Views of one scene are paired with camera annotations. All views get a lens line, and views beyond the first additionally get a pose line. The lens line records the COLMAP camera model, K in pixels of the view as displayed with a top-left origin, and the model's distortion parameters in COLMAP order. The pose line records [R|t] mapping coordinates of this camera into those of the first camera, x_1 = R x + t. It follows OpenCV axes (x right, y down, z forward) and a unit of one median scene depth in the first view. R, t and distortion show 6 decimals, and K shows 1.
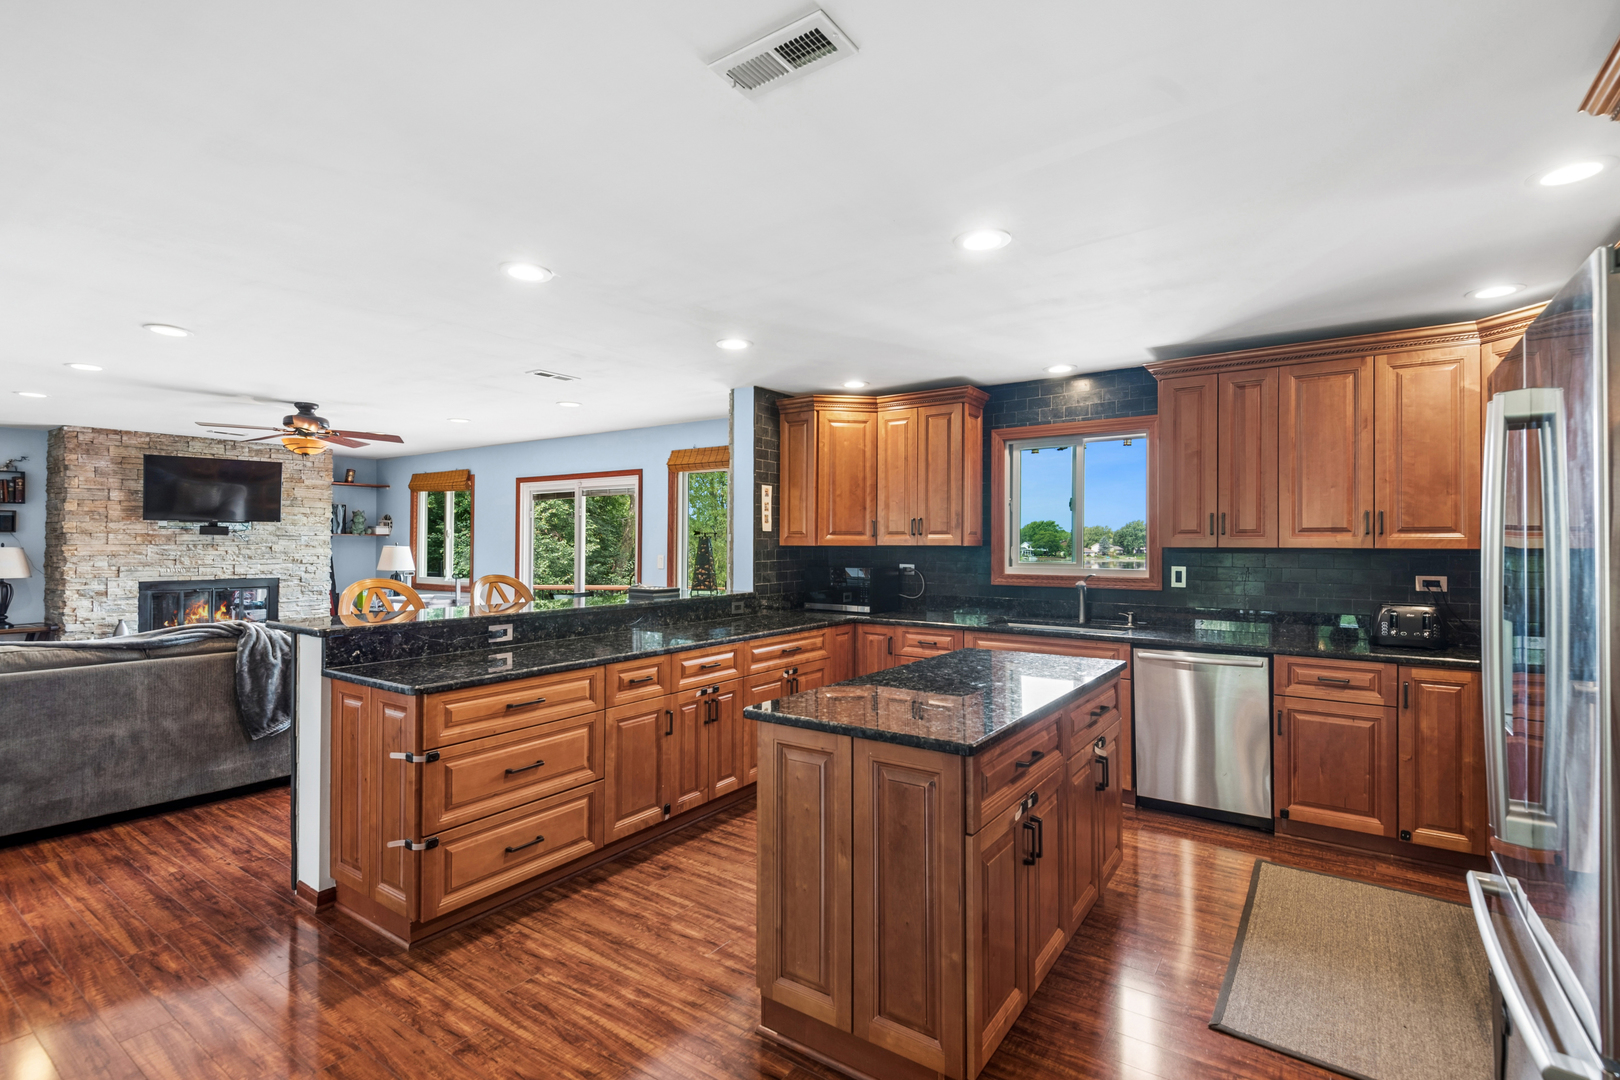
lens RADIAL K [[765.7, 0, 806.4], [0, 765.7, 542.4], [0, 0, 1]] dist [0.018561, -0.009680]
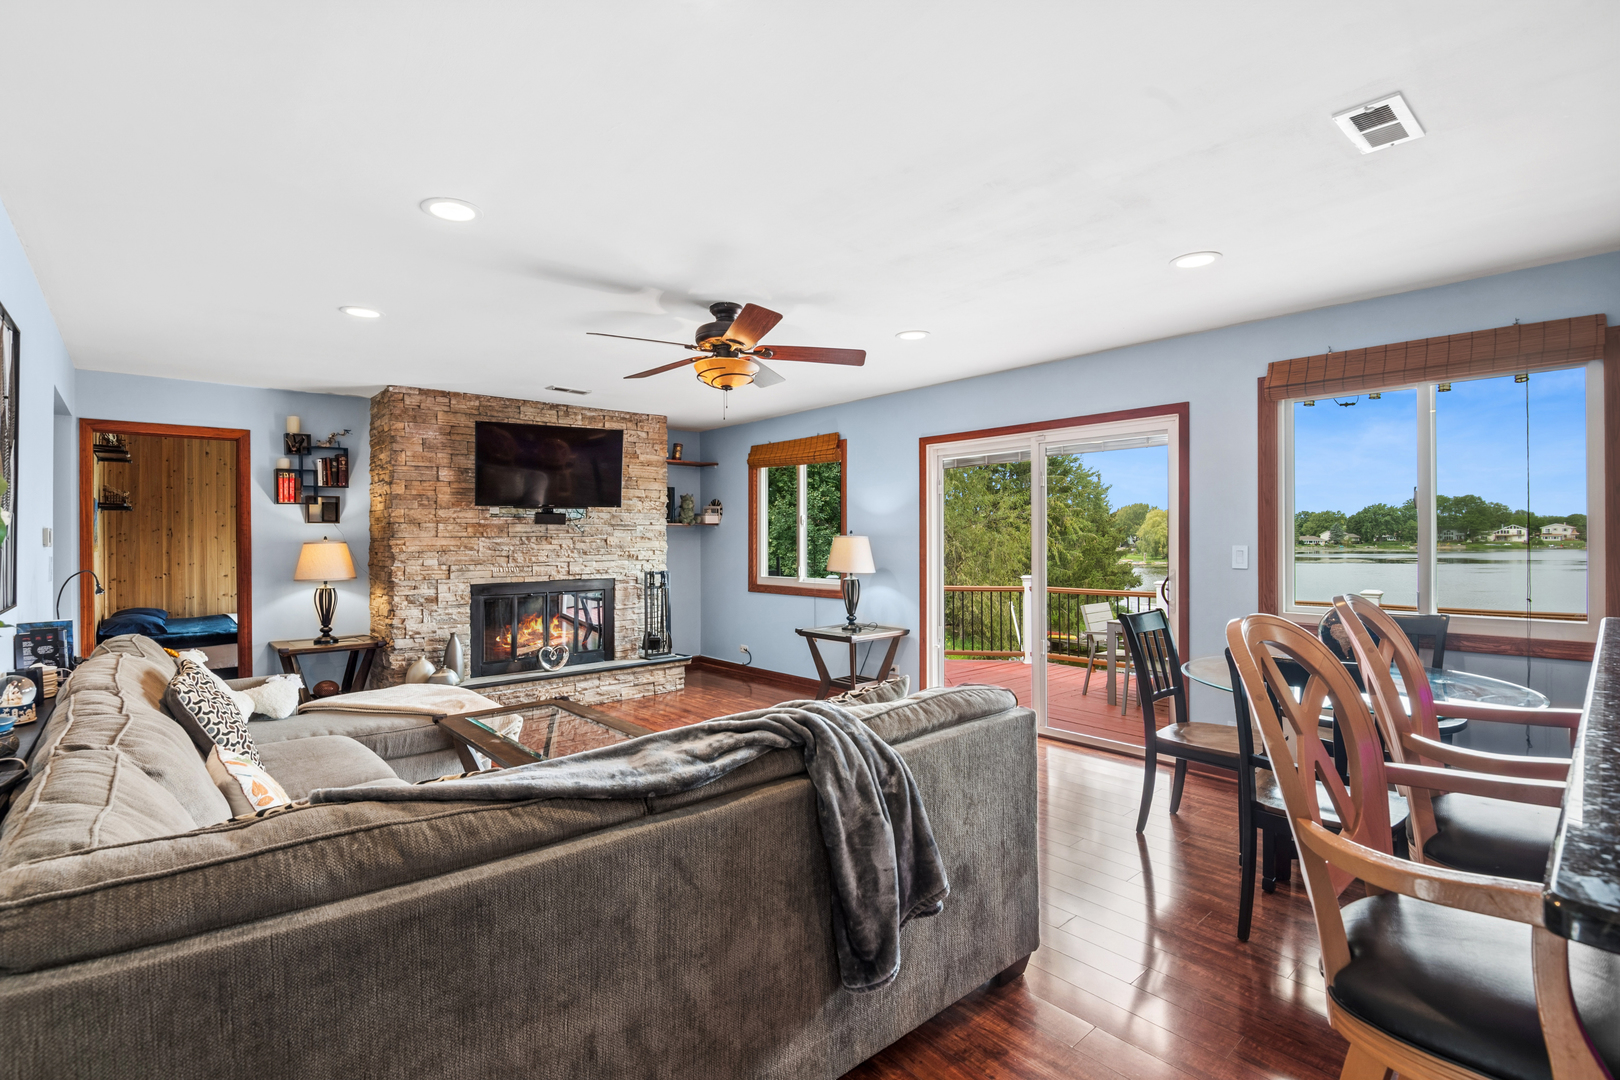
lens RADIAL K [[748.1, 0, 810.0], [0, 748.1, 540.0], [0, 0, 1]] dist [0.028476, -0.028569]
pose [[0.973501, -0.010089, -0.228459, -0.356863], [0.011634, 0.999918, 0.005415, 0.005465], [0.228385, -0.007930, 0.973539, 0.337938]]
